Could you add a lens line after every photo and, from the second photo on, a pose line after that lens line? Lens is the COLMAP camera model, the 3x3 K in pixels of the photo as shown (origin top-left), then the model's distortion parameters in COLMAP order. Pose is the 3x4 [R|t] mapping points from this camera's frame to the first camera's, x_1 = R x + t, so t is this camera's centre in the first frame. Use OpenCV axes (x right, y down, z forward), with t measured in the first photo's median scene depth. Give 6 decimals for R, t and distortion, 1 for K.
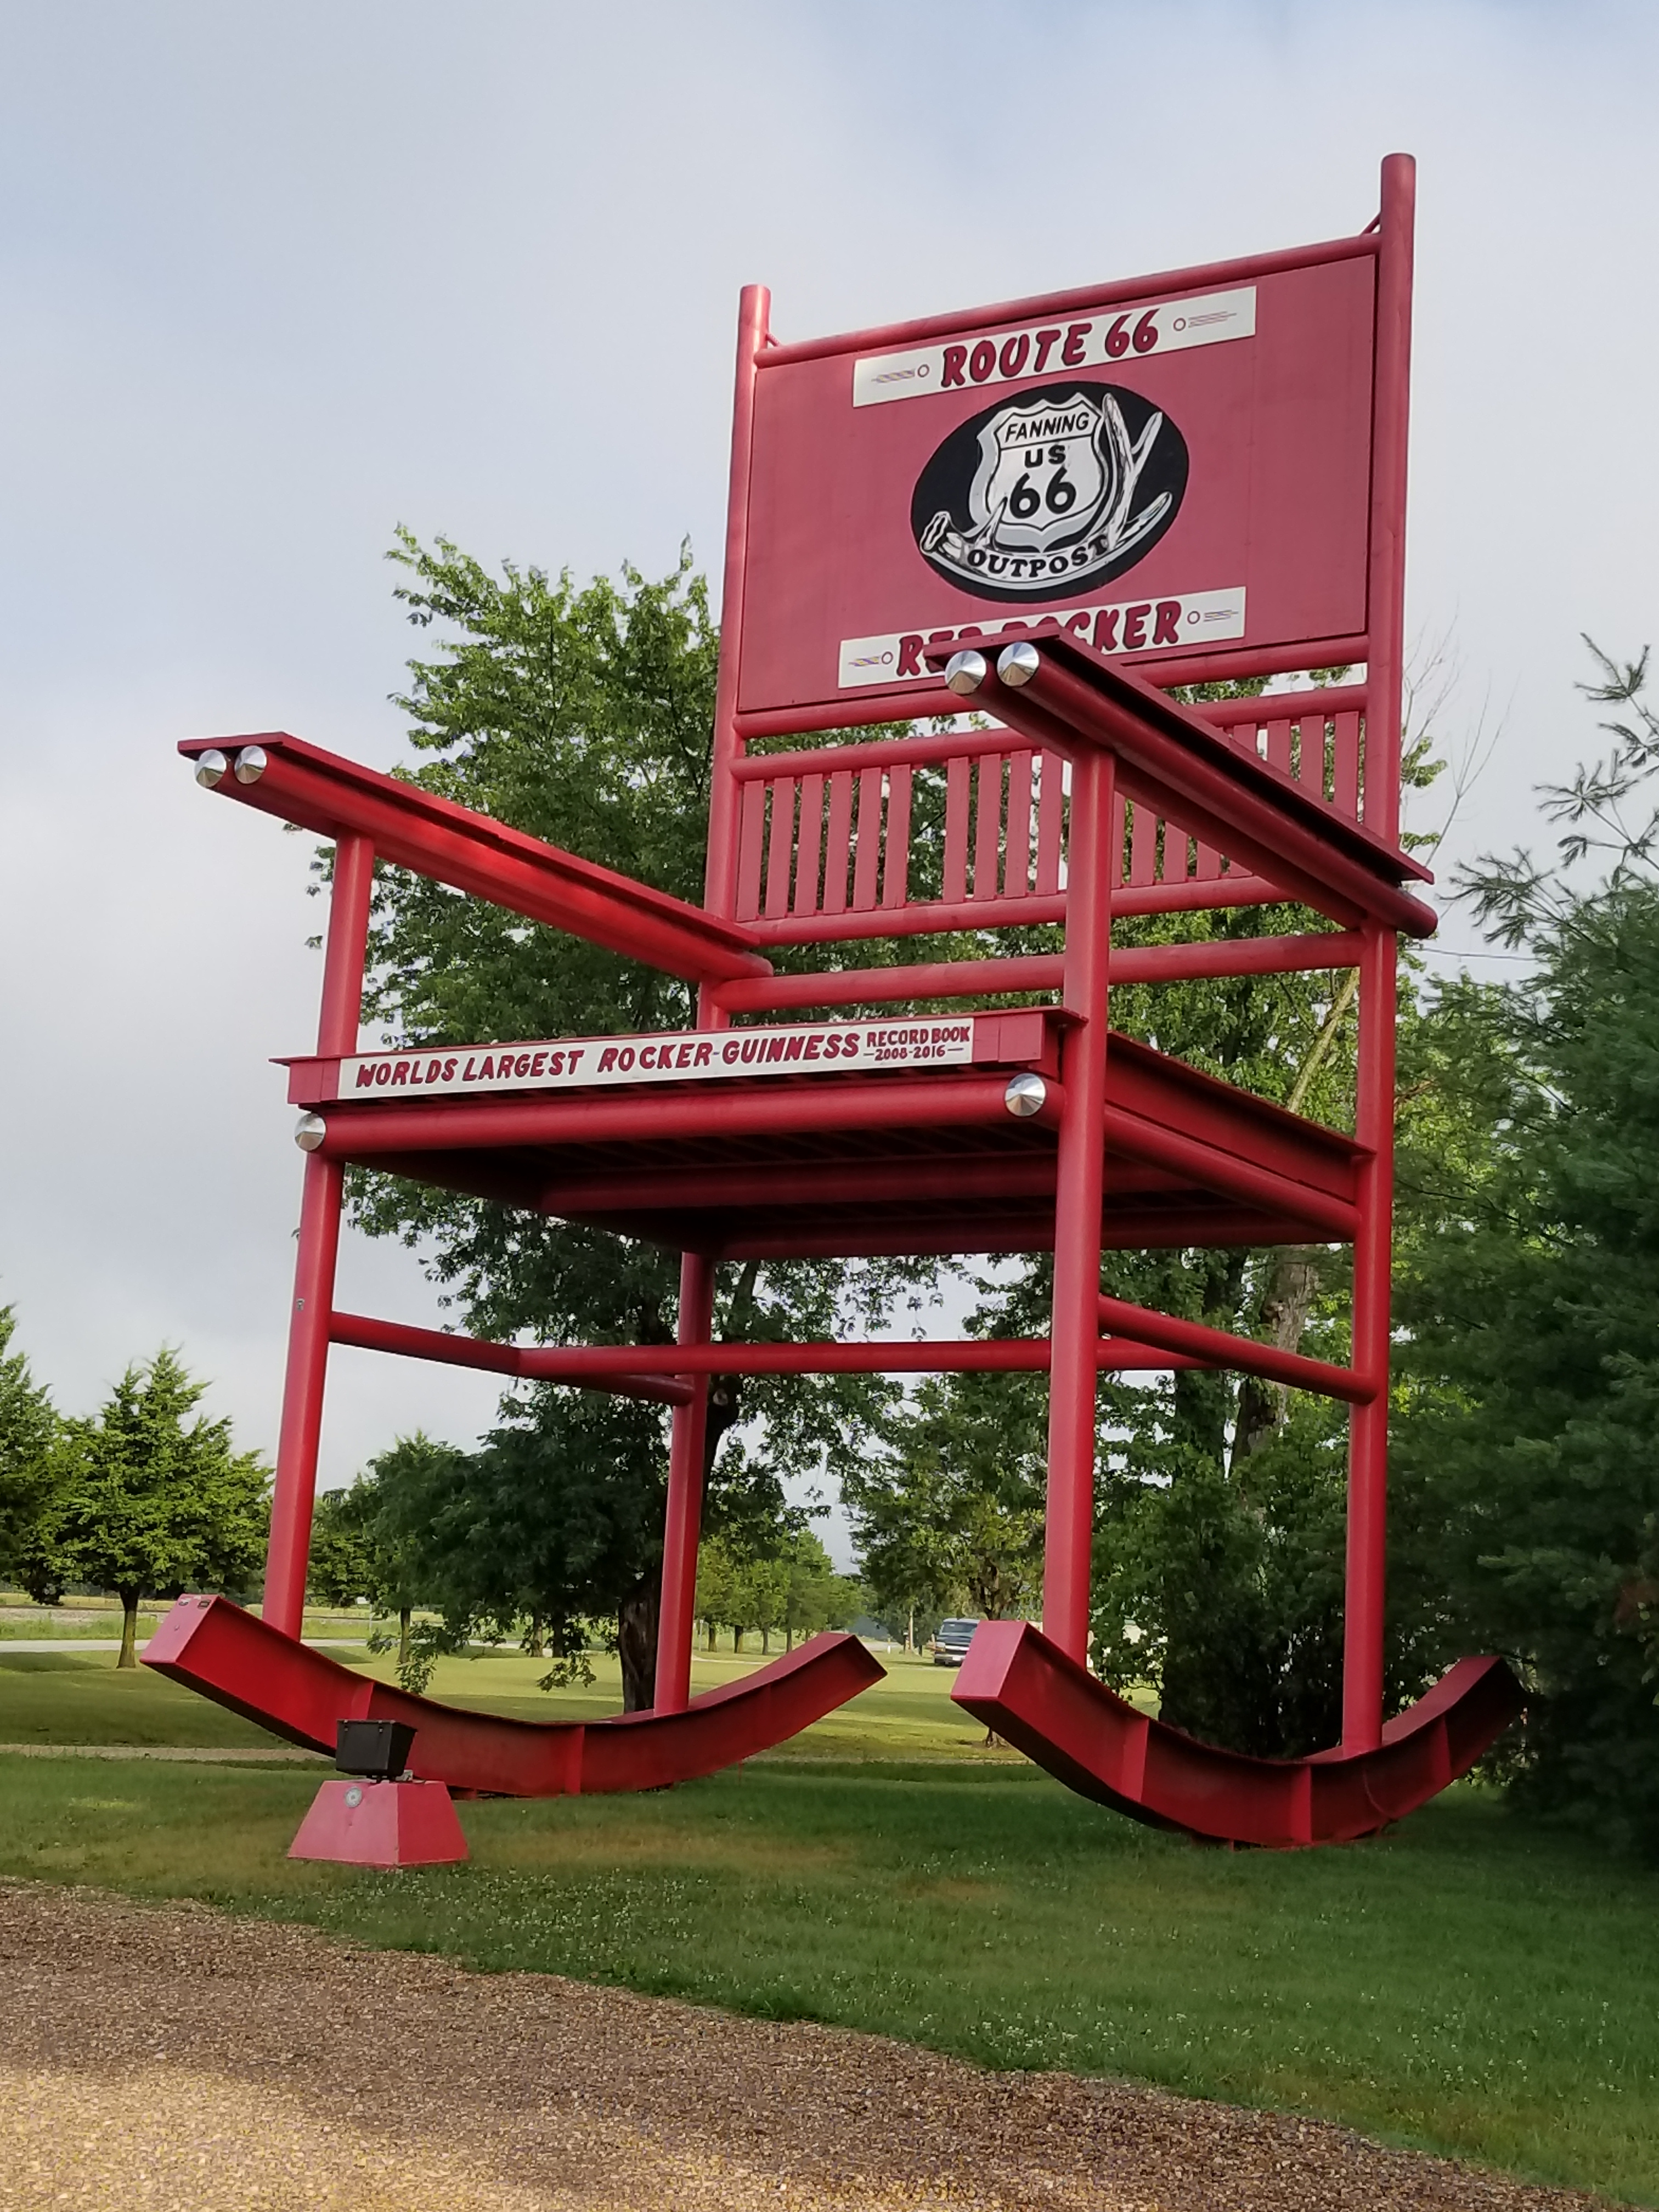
lens RADIAL K [[3256.2, 0, 830.6], [0, 3256.2, 1057.0], [0, 0, 1]] dist [0.146513, 0.001860]
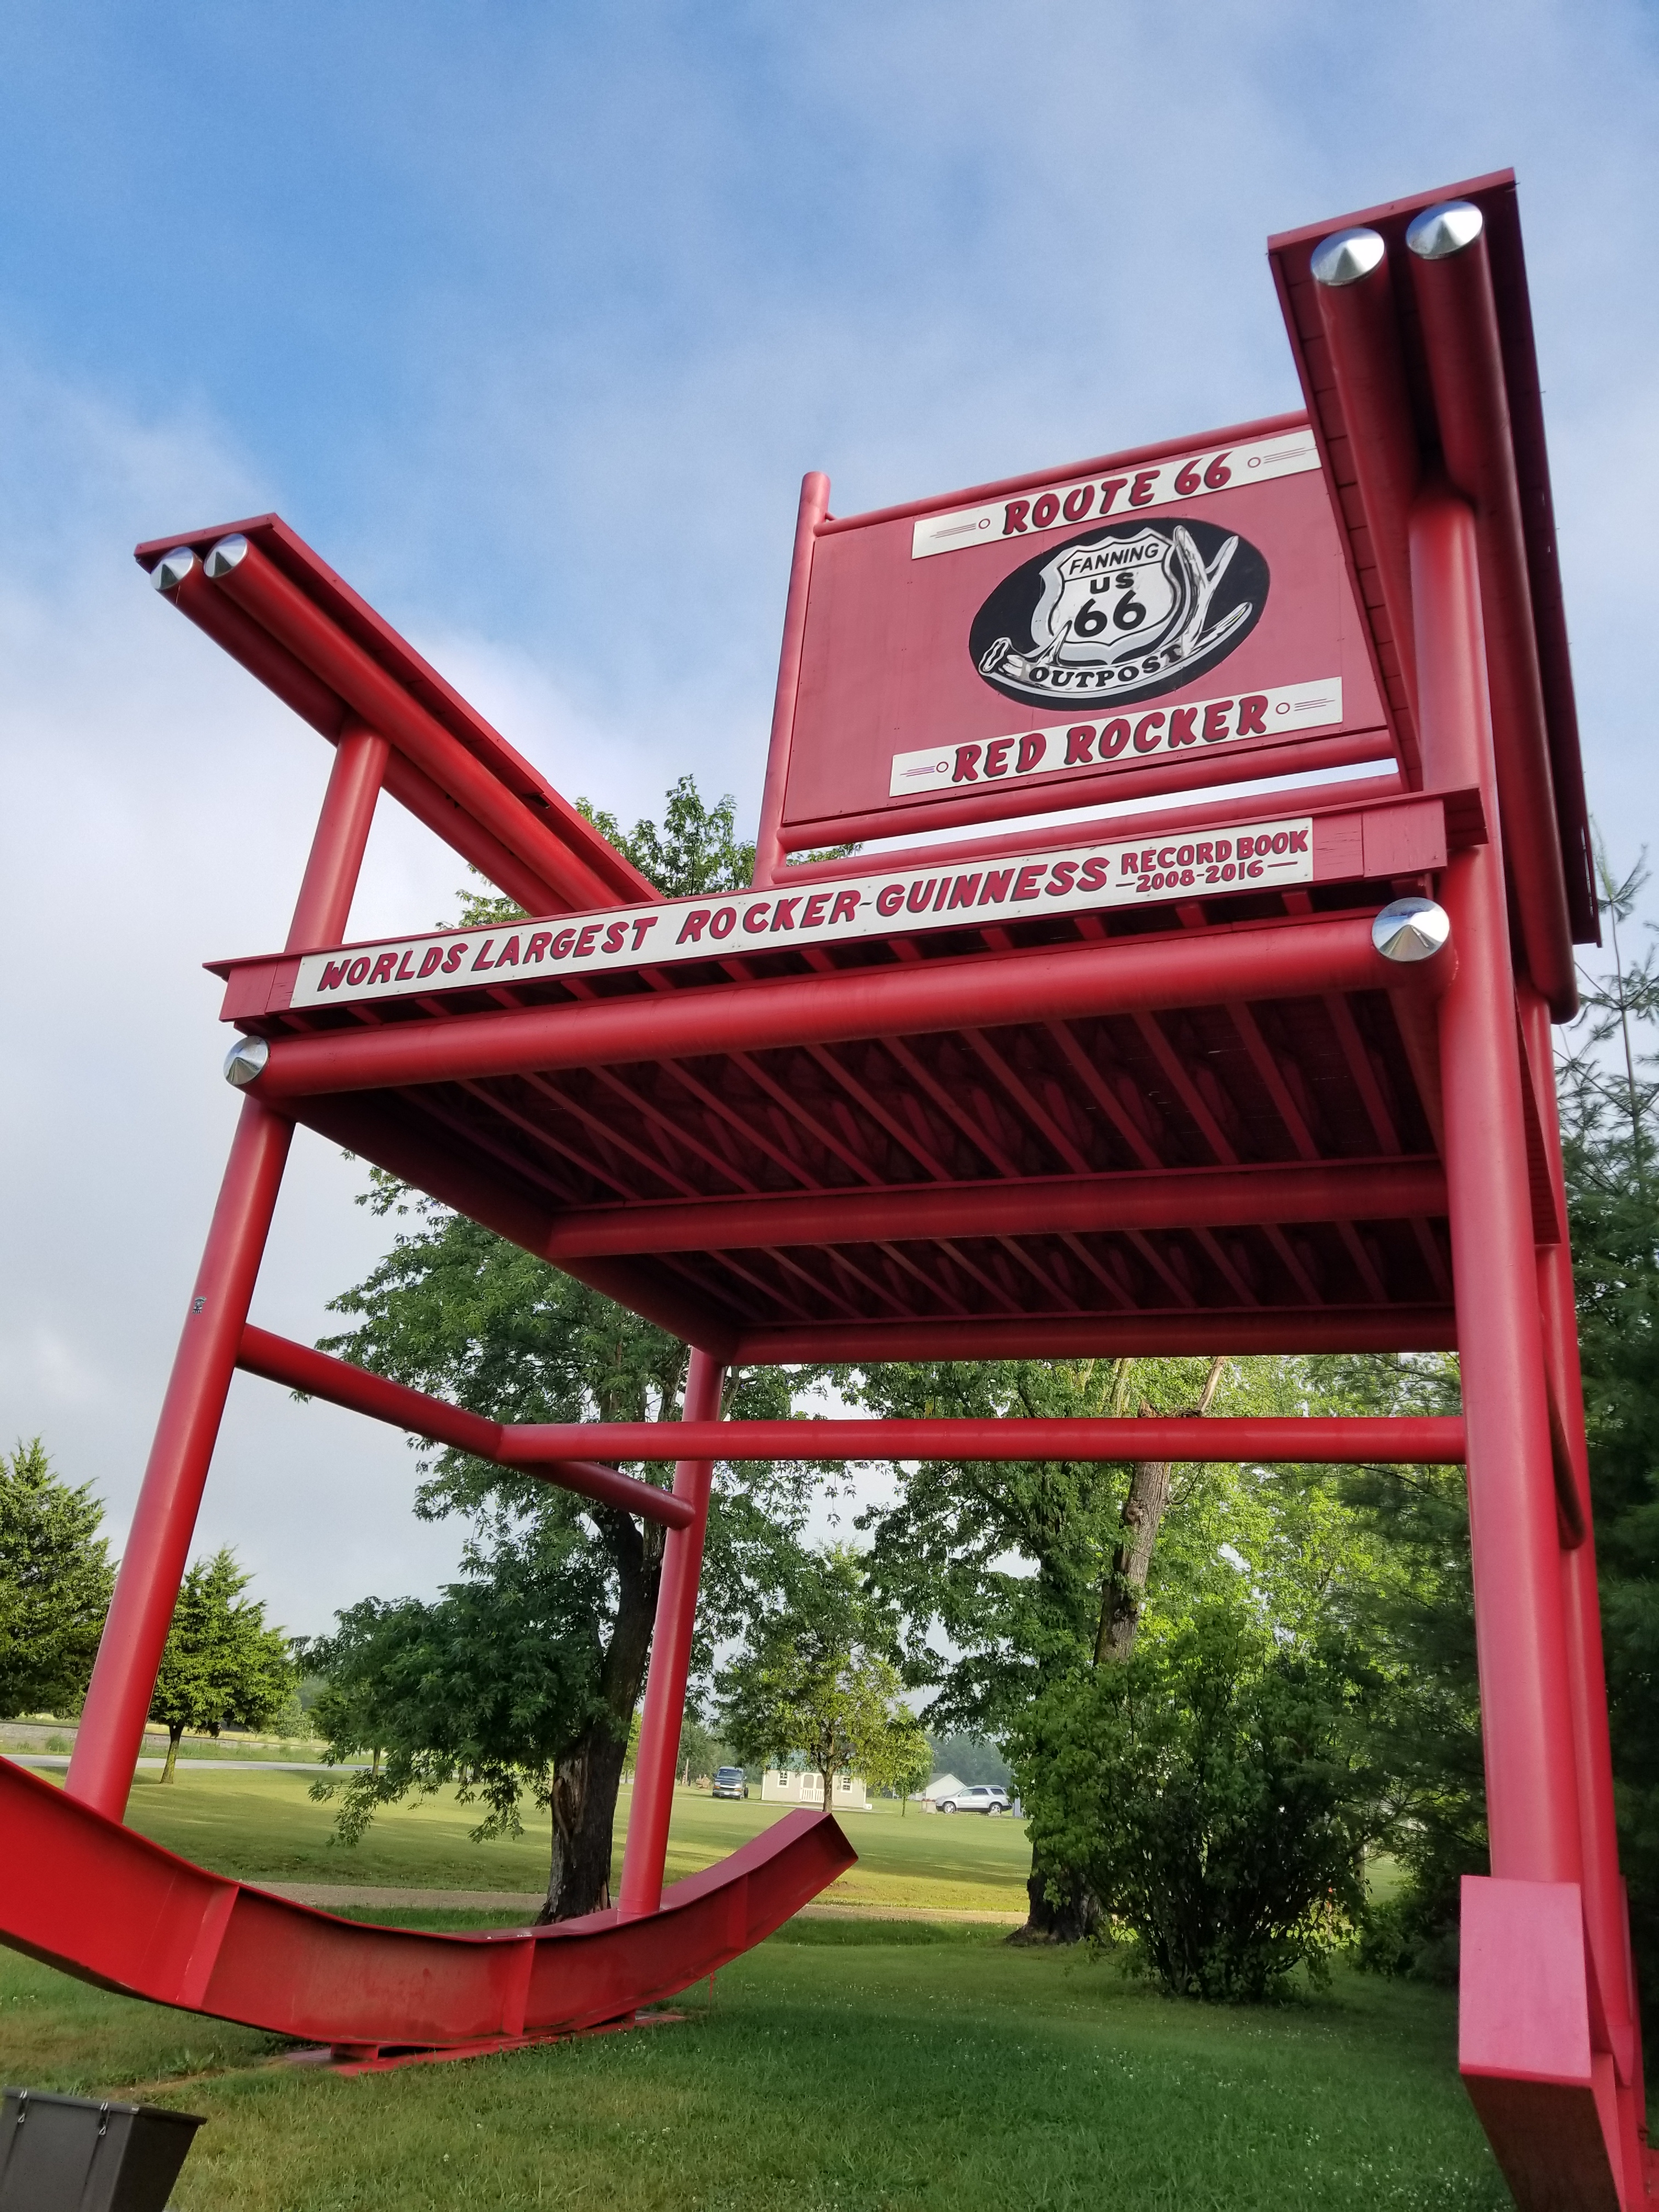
lens RADIAL K [[1707.0, 0, 851.3], [0, 1707.0, 1060.3], [0, 0, 1]] dist [0.131191, -0.230664]
pose [[0.992395, 0.080583, 0.093055, -0.052697], [-0.058785, 0.974421, -0.216908, 0.081923], [-0.108154, 0.209788, 0.971747, 0.518293]]
